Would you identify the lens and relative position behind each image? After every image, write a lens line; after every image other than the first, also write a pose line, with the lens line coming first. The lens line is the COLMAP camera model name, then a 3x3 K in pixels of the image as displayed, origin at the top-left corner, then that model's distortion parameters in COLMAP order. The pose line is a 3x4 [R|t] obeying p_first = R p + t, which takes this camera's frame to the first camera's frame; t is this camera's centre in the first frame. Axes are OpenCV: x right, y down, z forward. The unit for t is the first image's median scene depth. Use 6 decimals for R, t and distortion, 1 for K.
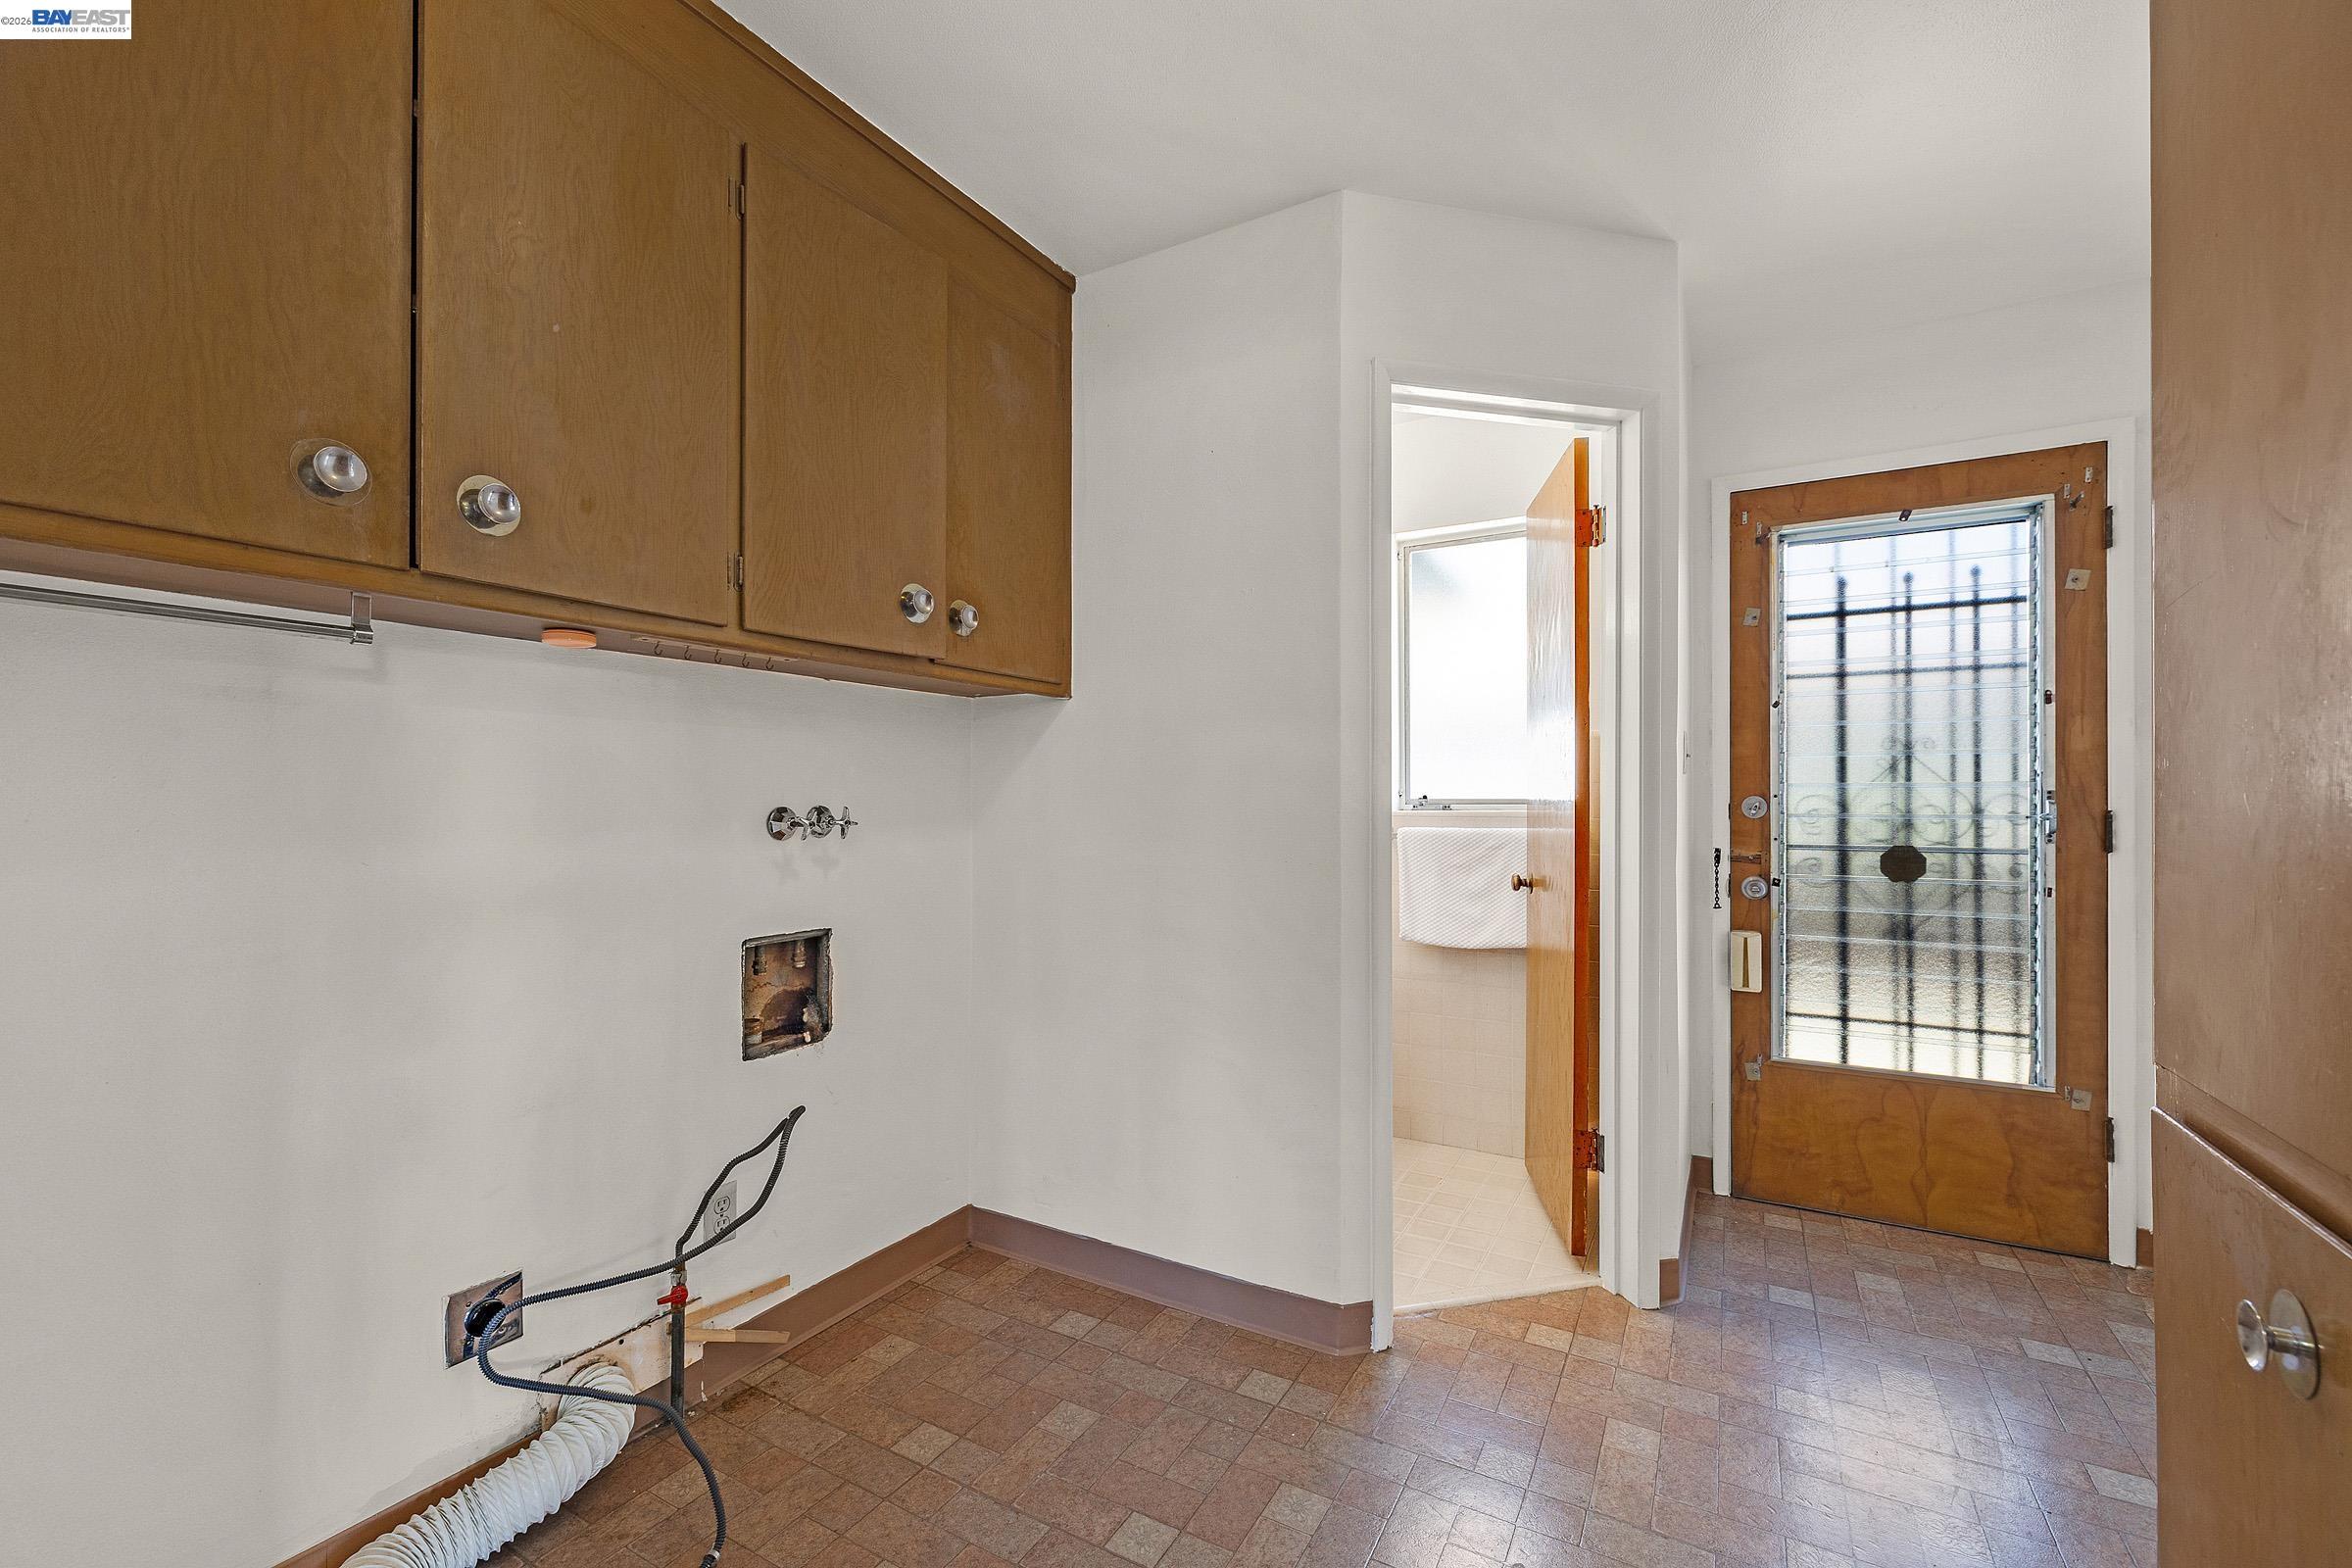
lens RADIAL K [[988.6, 0, 1180.2], [0, 988.6, 788.5], [0, 0, 1]] dist [-0.002820, -0.000356]
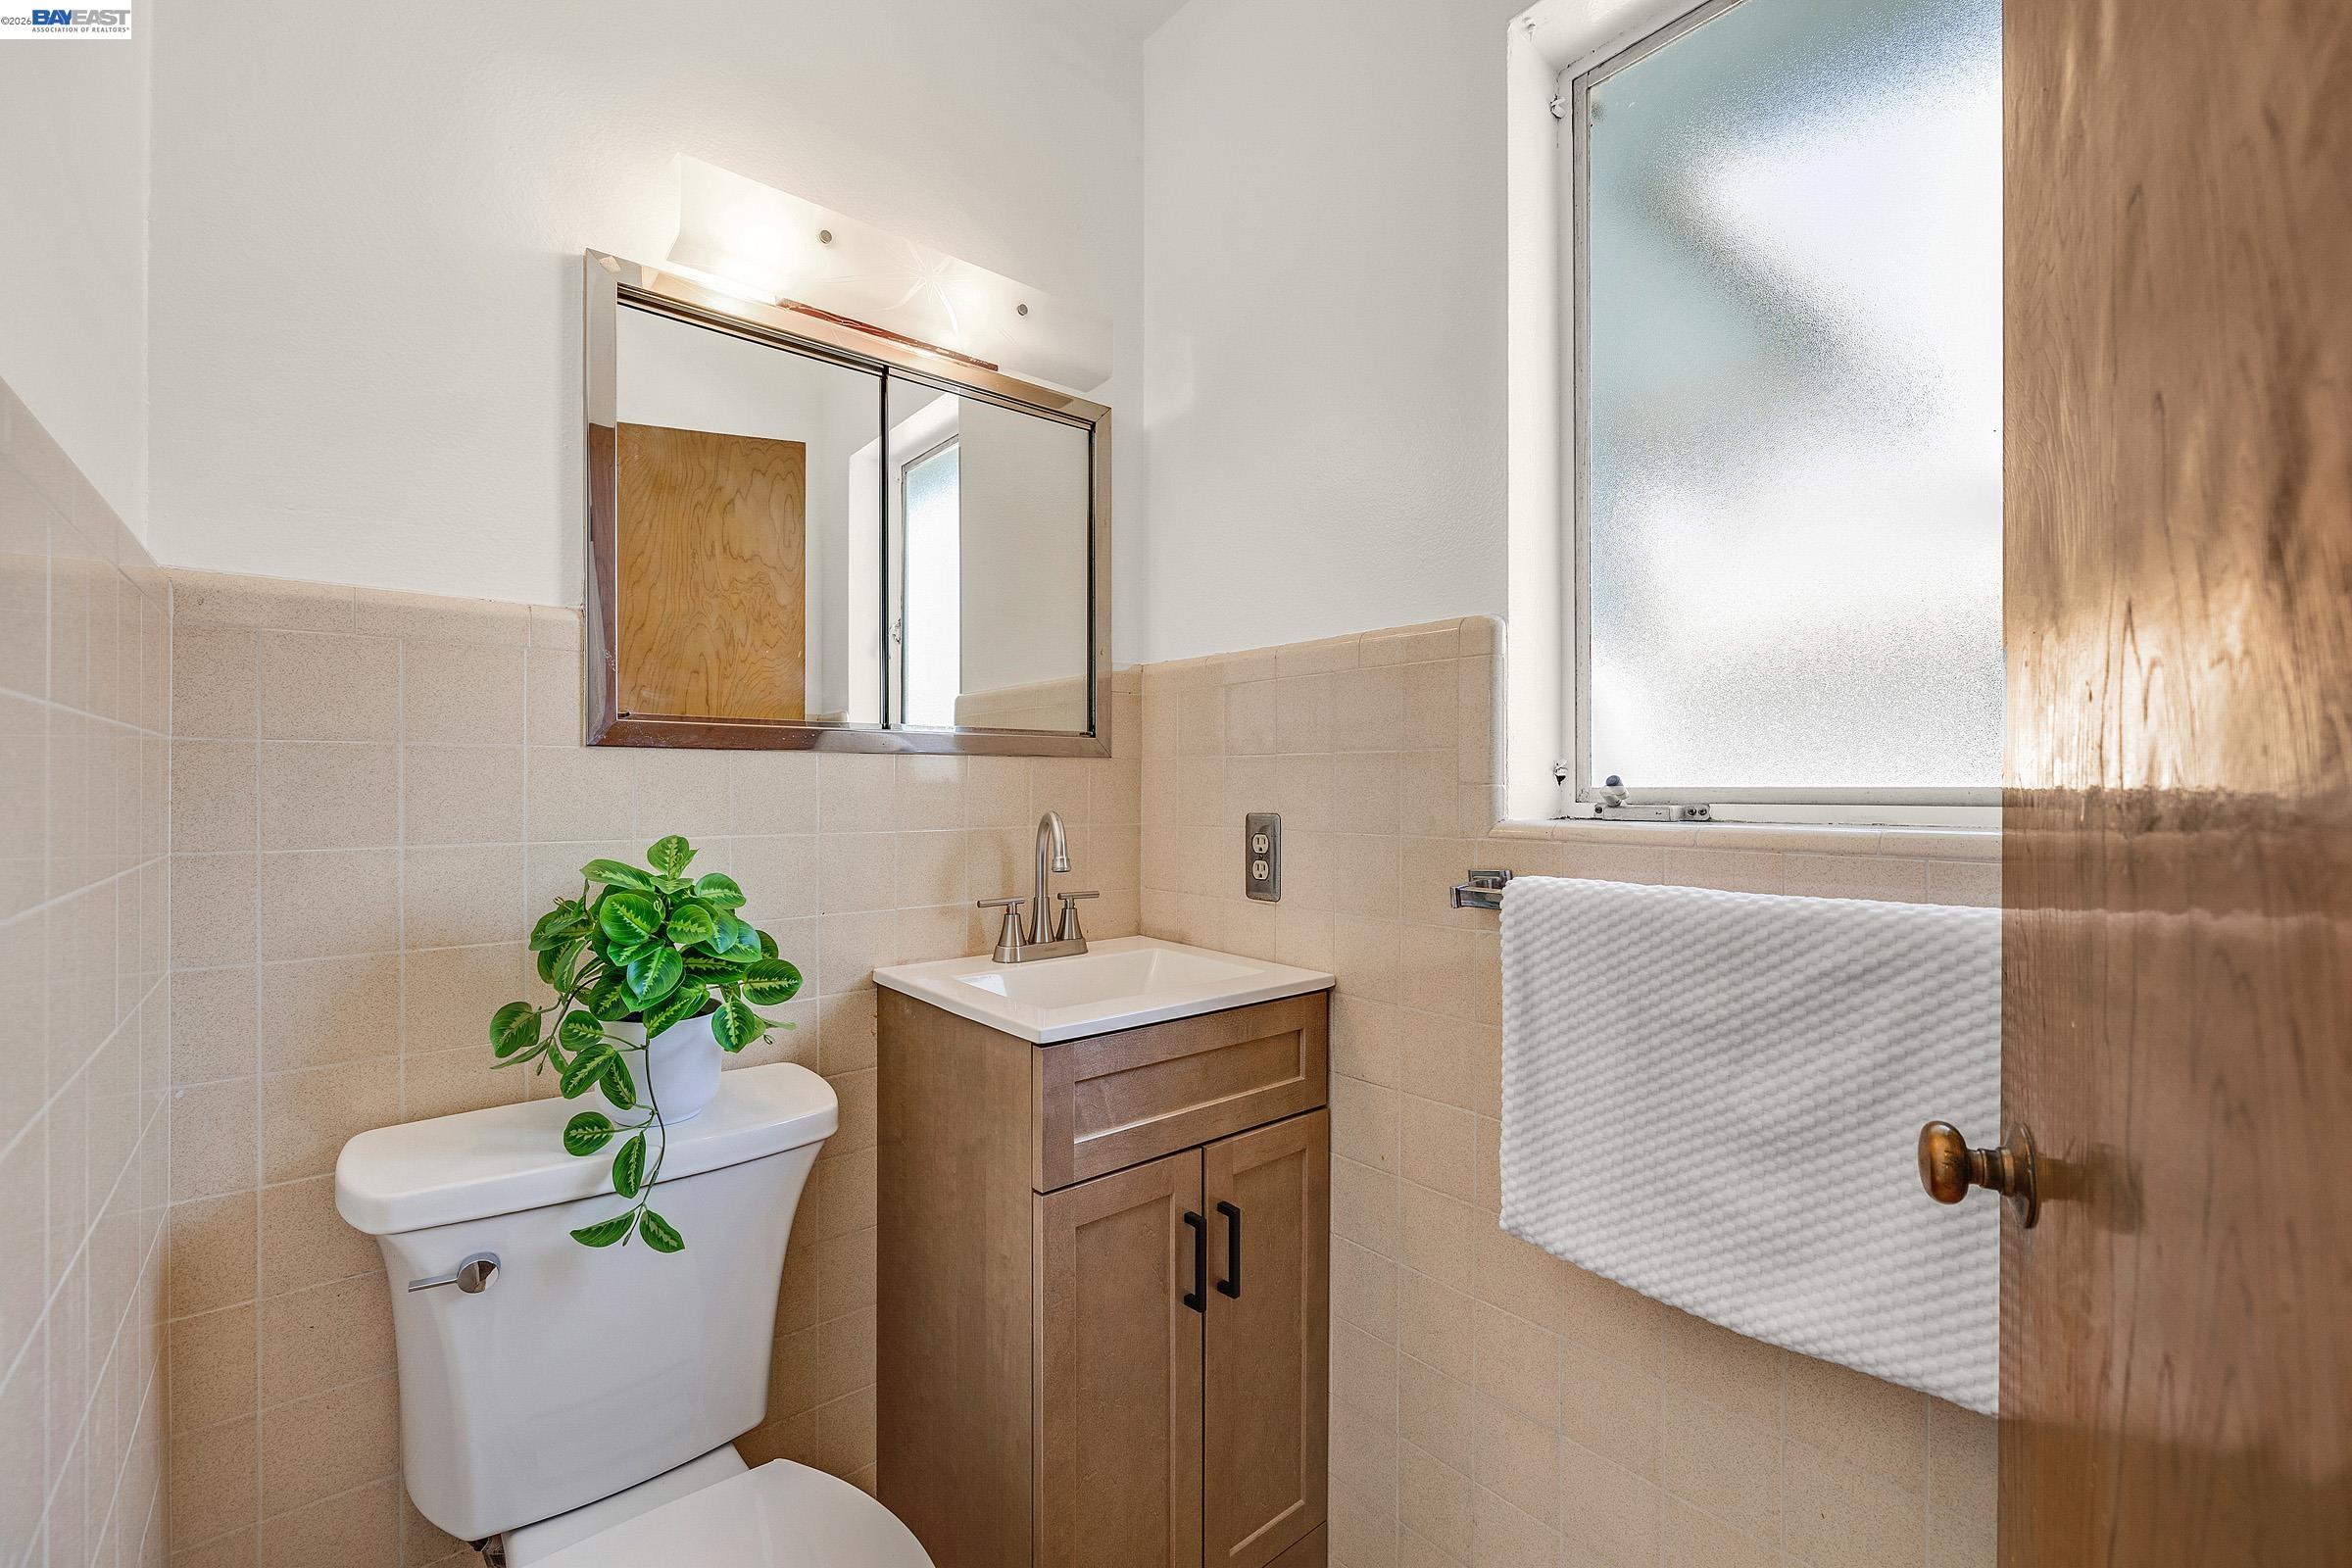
lens RADIAL K [[988.6, 0, 1172.5], [0, 988.6, 791.6], [0, 0, 1]] dist [-0.002820, -0.000356]
pose [[0.940593, -0.001359, -0.339535, 0.237506], [0.004775, 0.999946, 0.009224, 0.008268], [0.339504, -0.010297, 0.940548, 0.690830]]
